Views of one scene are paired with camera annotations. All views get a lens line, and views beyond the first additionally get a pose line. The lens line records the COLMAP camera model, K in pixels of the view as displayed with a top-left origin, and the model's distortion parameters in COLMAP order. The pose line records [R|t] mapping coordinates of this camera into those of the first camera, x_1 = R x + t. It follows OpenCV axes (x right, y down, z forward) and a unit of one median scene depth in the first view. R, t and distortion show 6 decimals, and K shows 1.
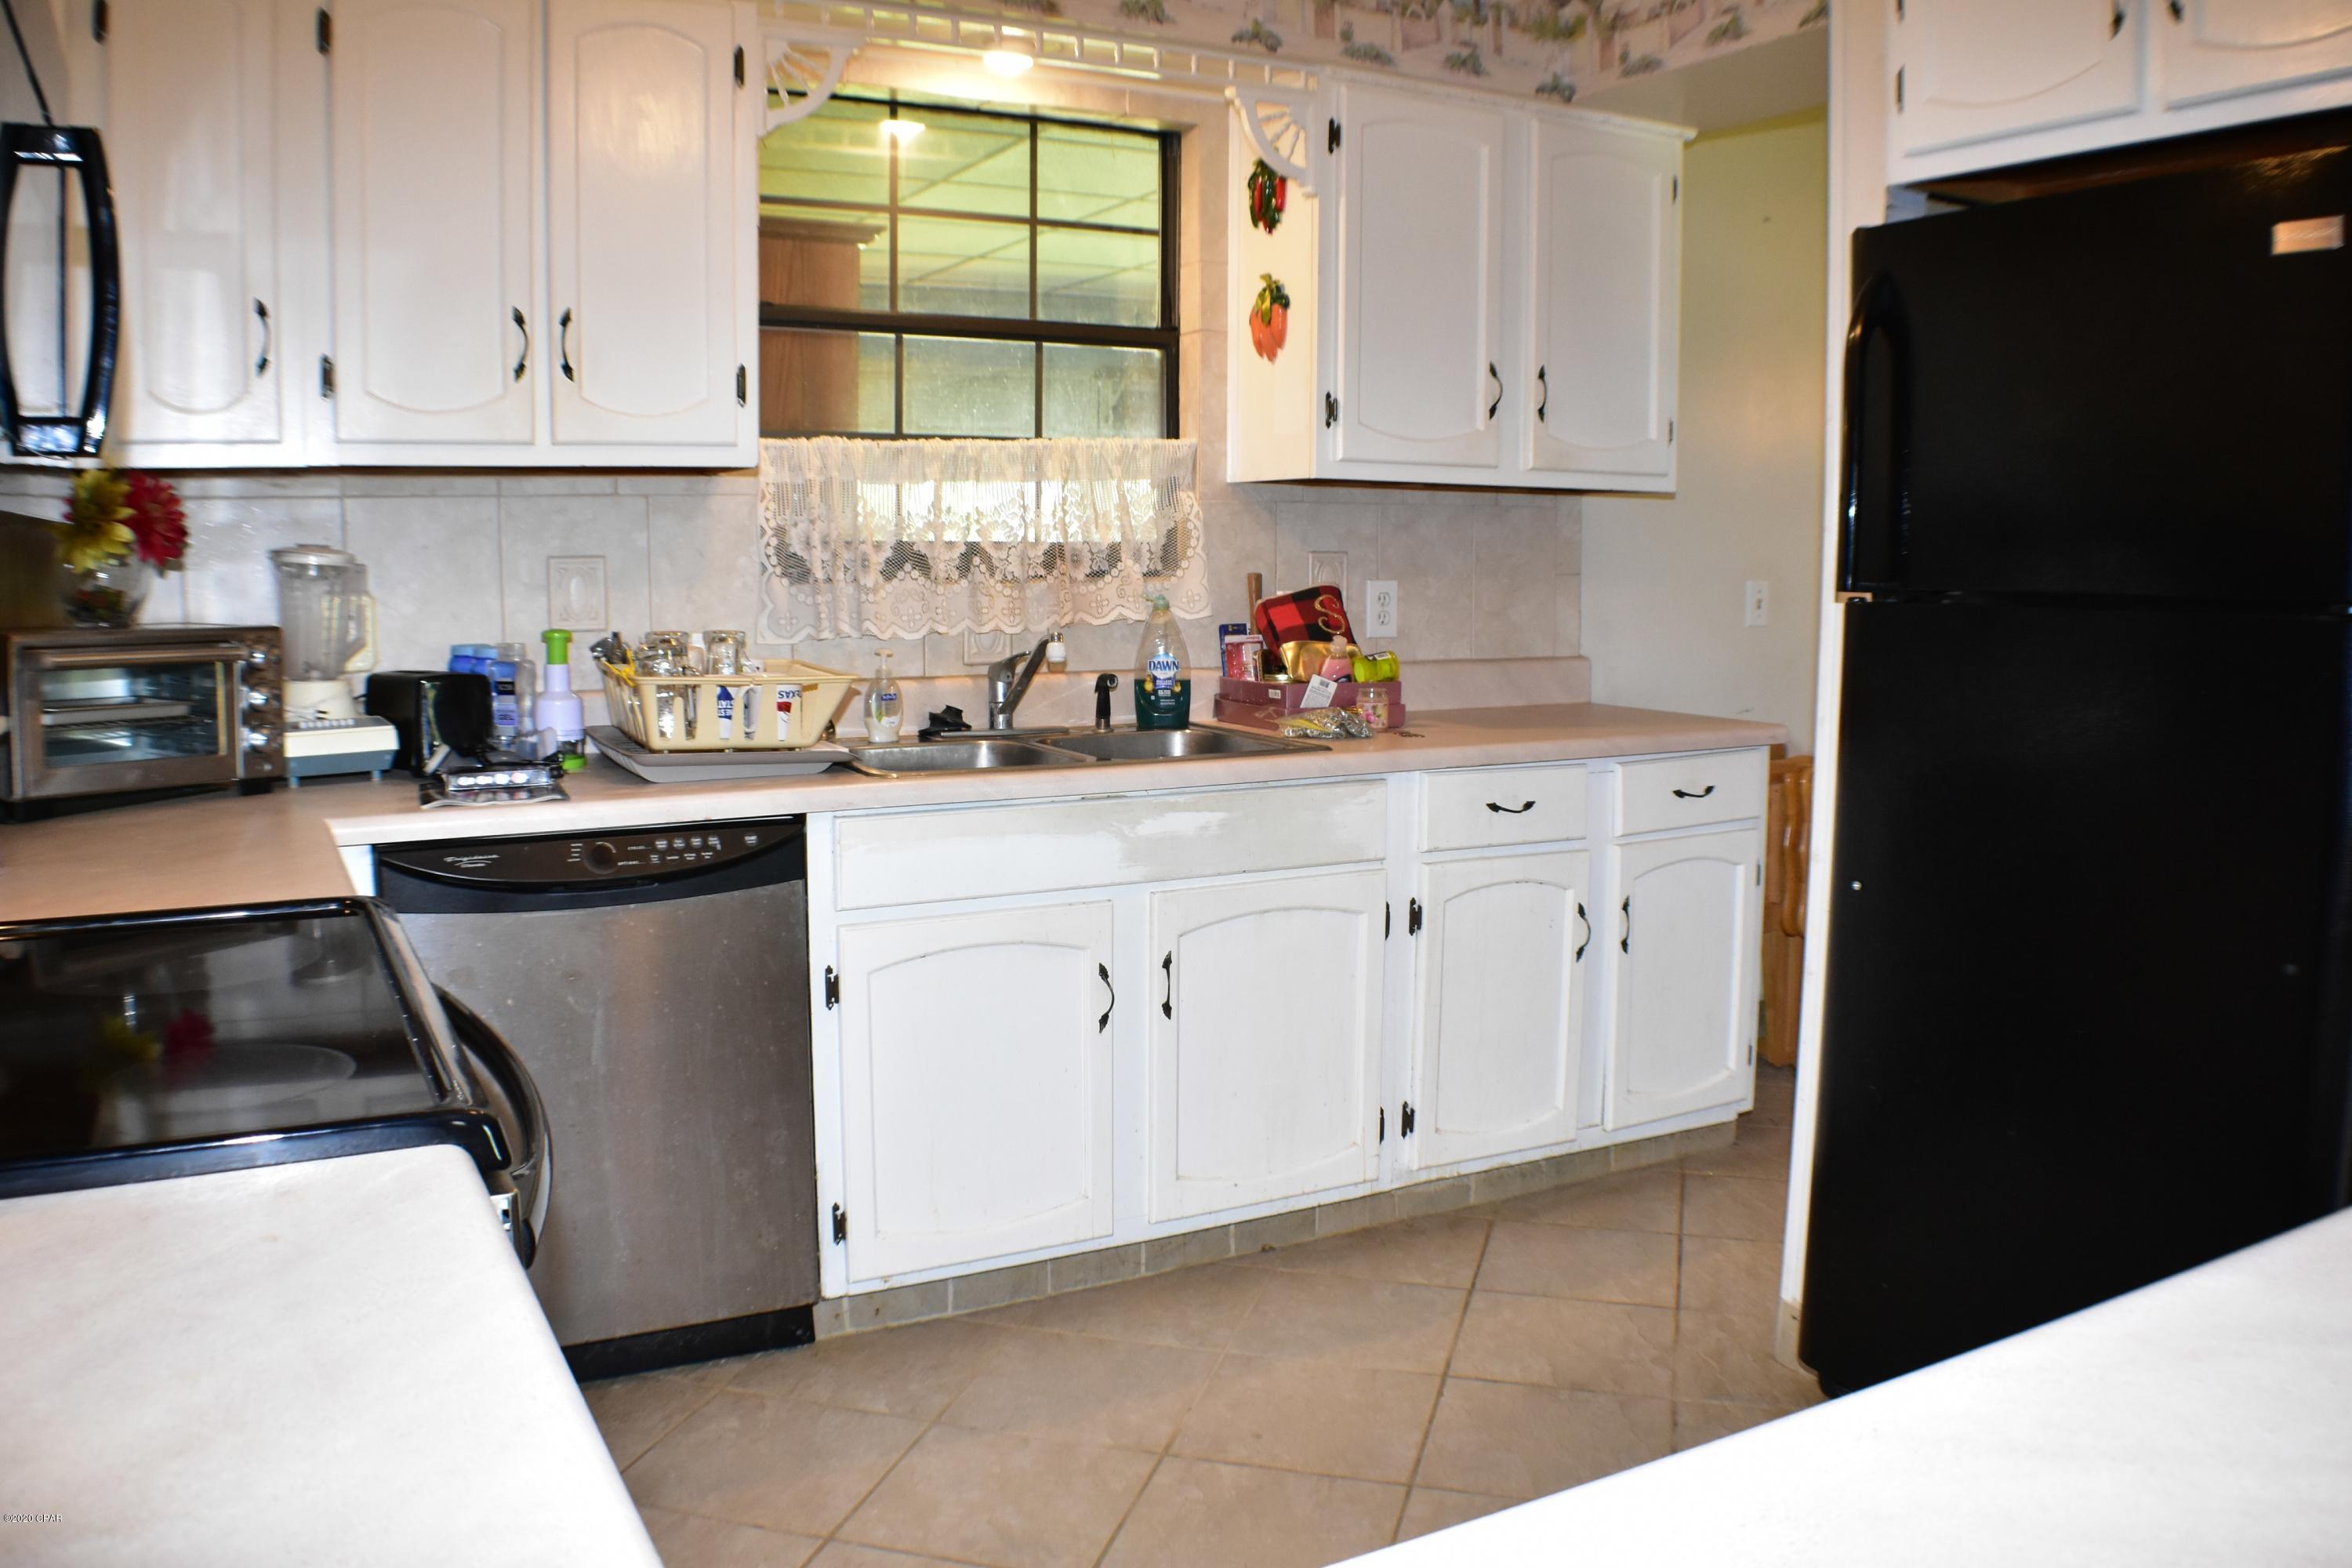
lens RADIAL K [[1819.2, 0, 1180.6], [0, 1819.2, 792.7], [0, 0, 1]] dist [-0.166969, 0.047887]
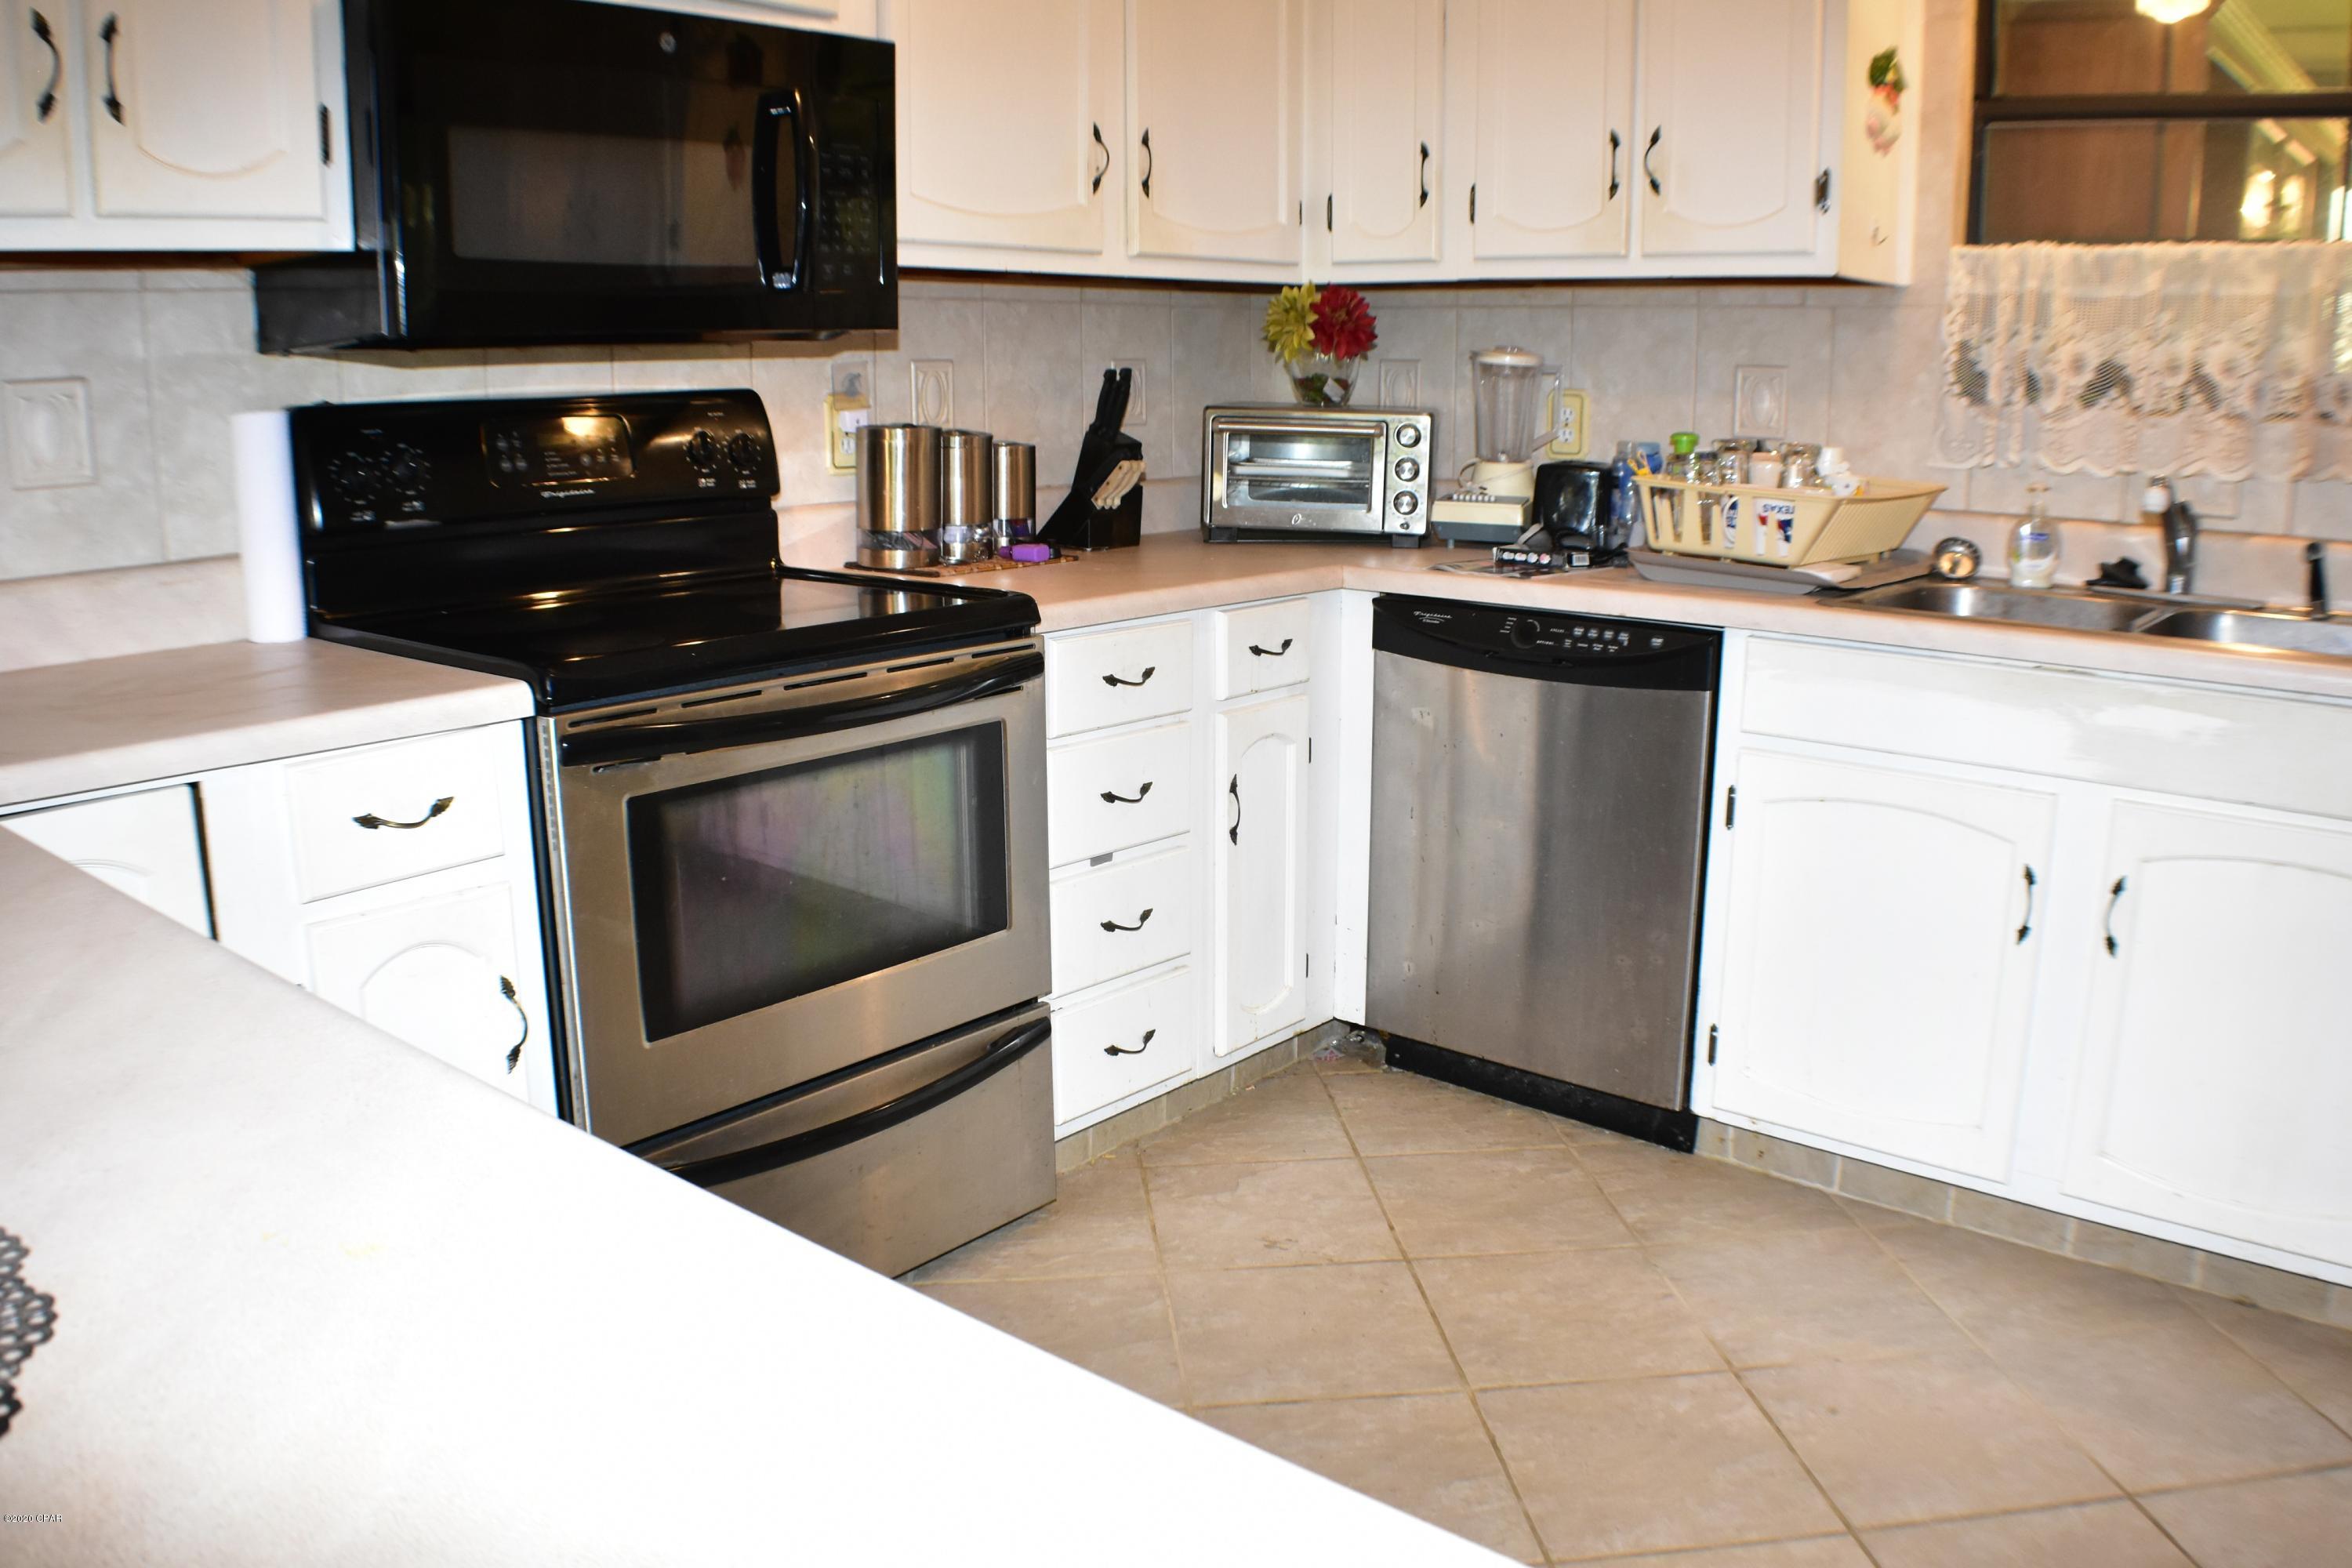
lens RADIAL K [[1819.2, 0, 1180.6], [0, 1819.2, 792.7], [0, 0, 1]] dist [-0.166969, 0.047887]
pose [[0.364908, 0.213399, -0.906258, 0.542622], [-0.123839, 0.975854, 0.179923, -0.036272], [0.922771, 0.046574, 0.382524, 0.323902]]
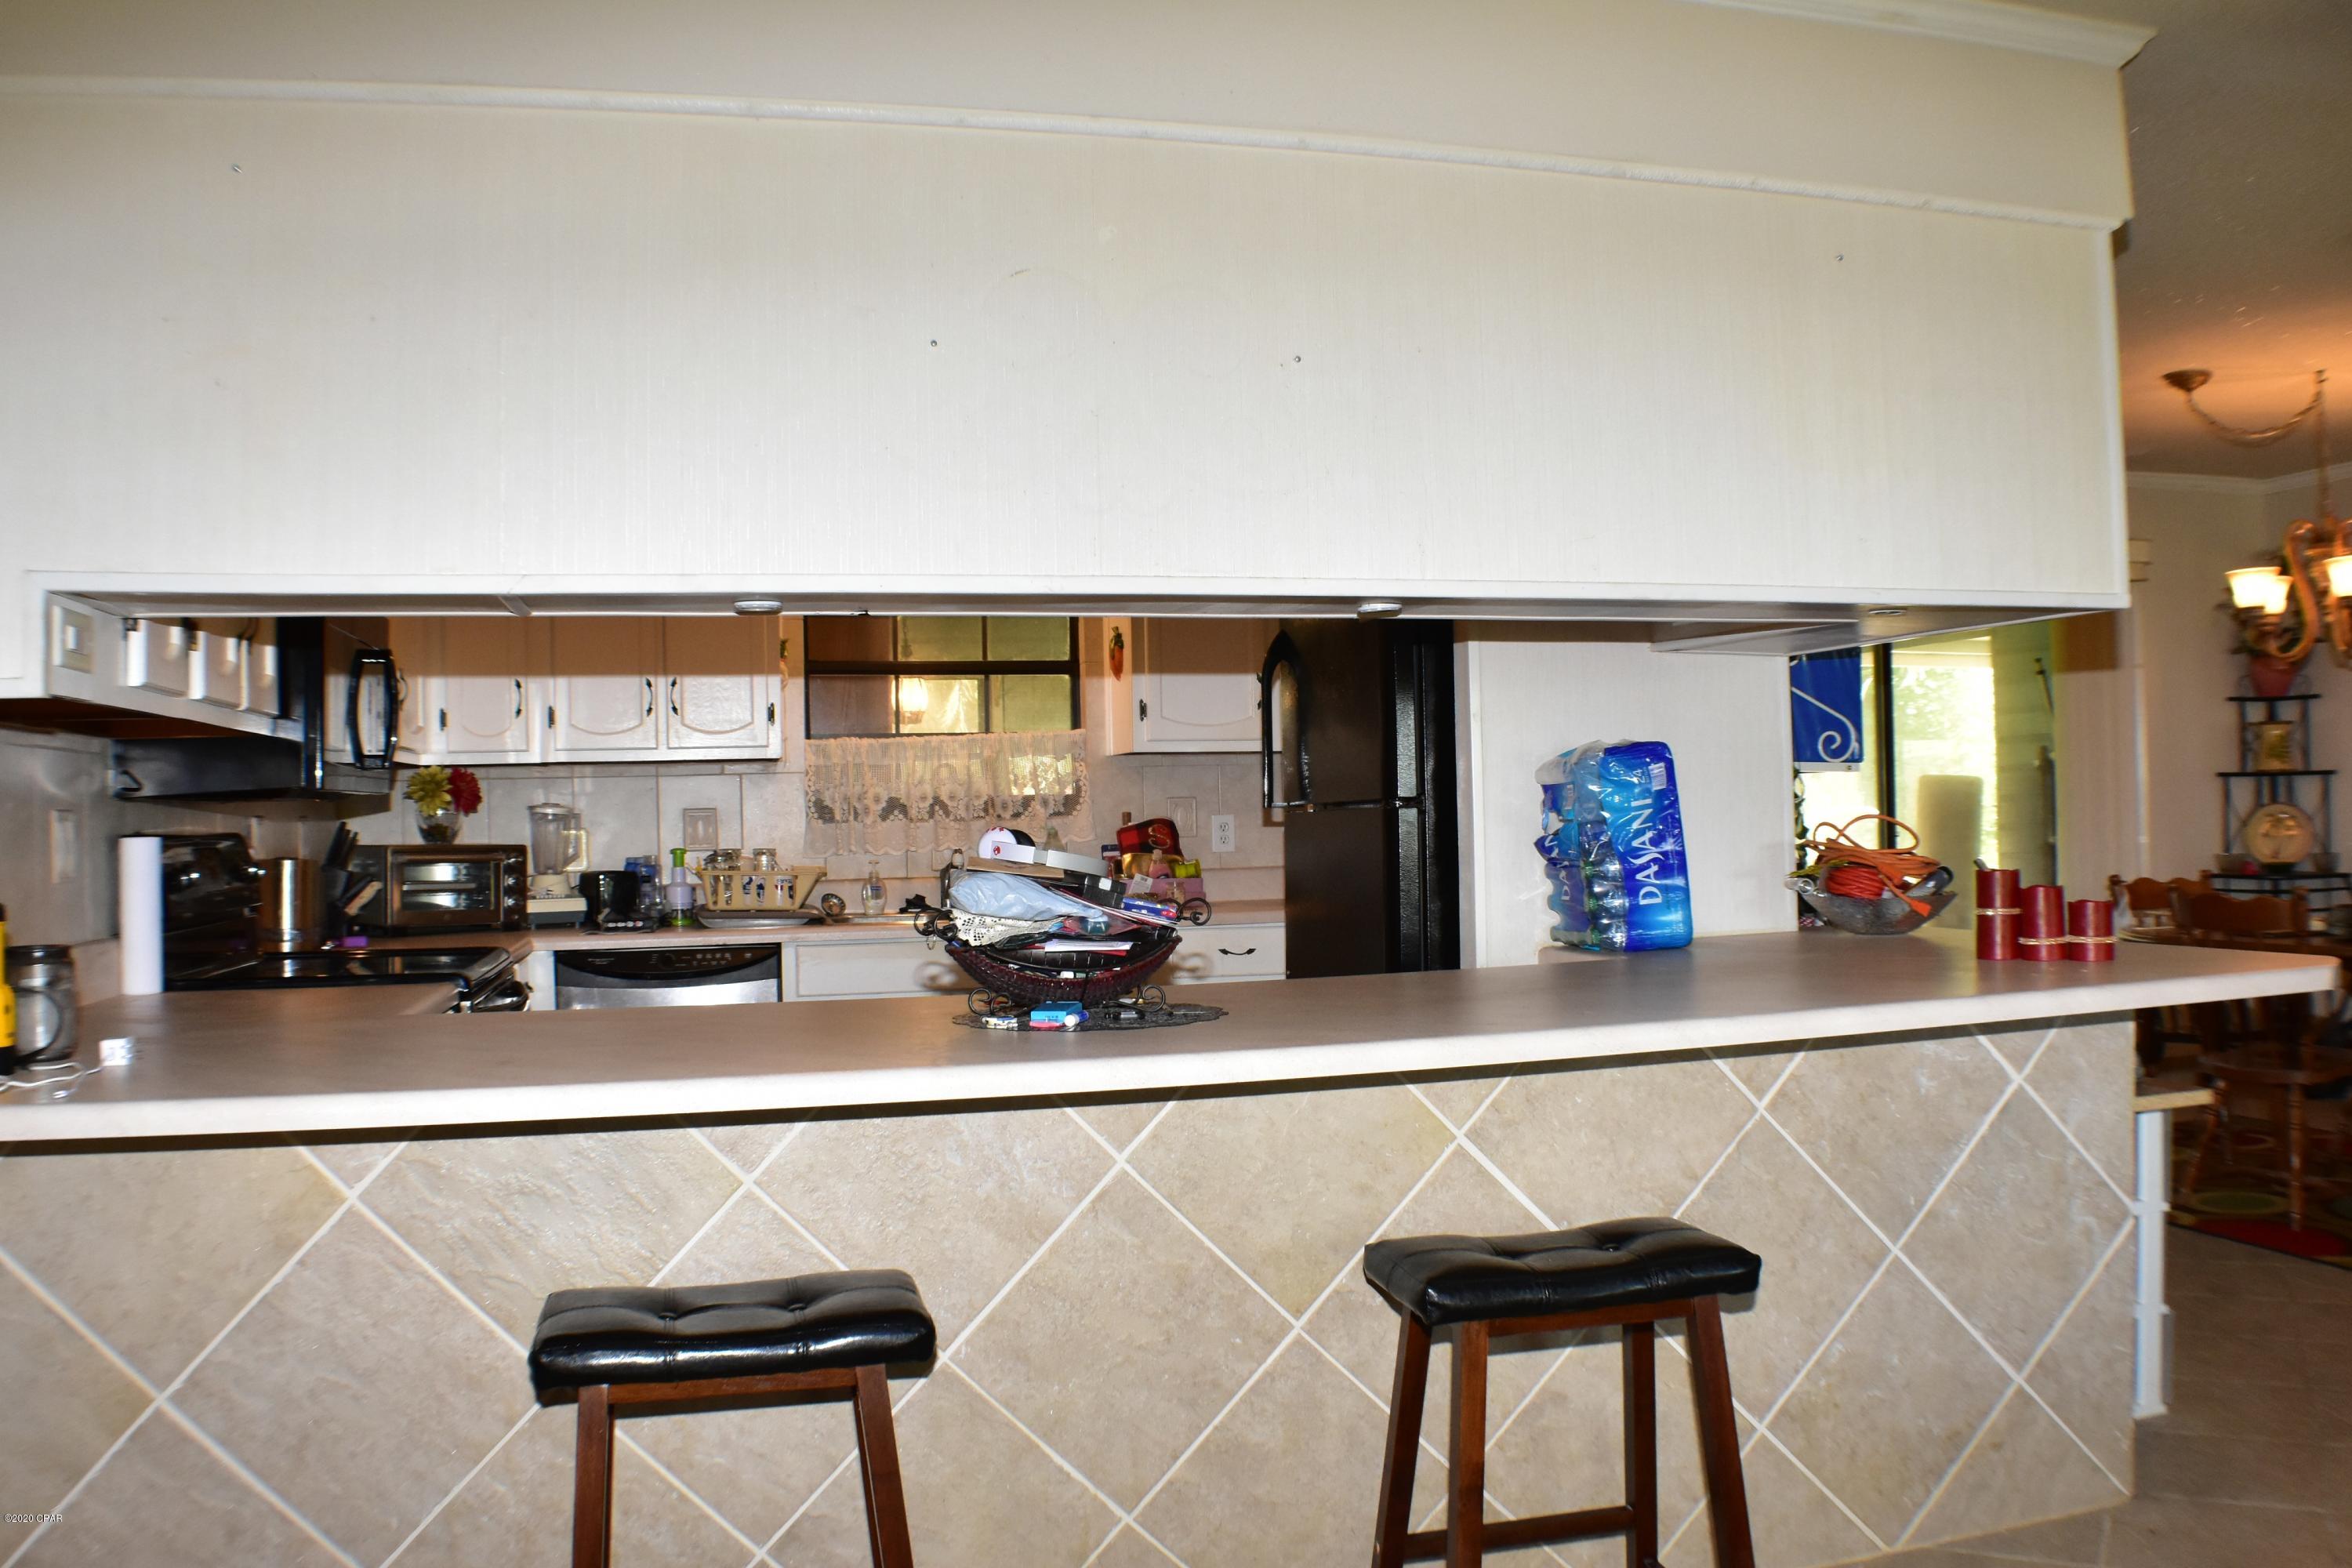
lens RADIAL K [[1819.2, 0, 1180.6], [0, 1819.2, 792.7], [0, 0, 1]] dist [-0.166969, 0.047887]
pose [[0.970517, -0.027573, -0.239449, 0.588843], [-0.006420, 0.990126, -0.140037, 0.105919], [0.240946, 0.137445, 0.960757, -0.650013]]
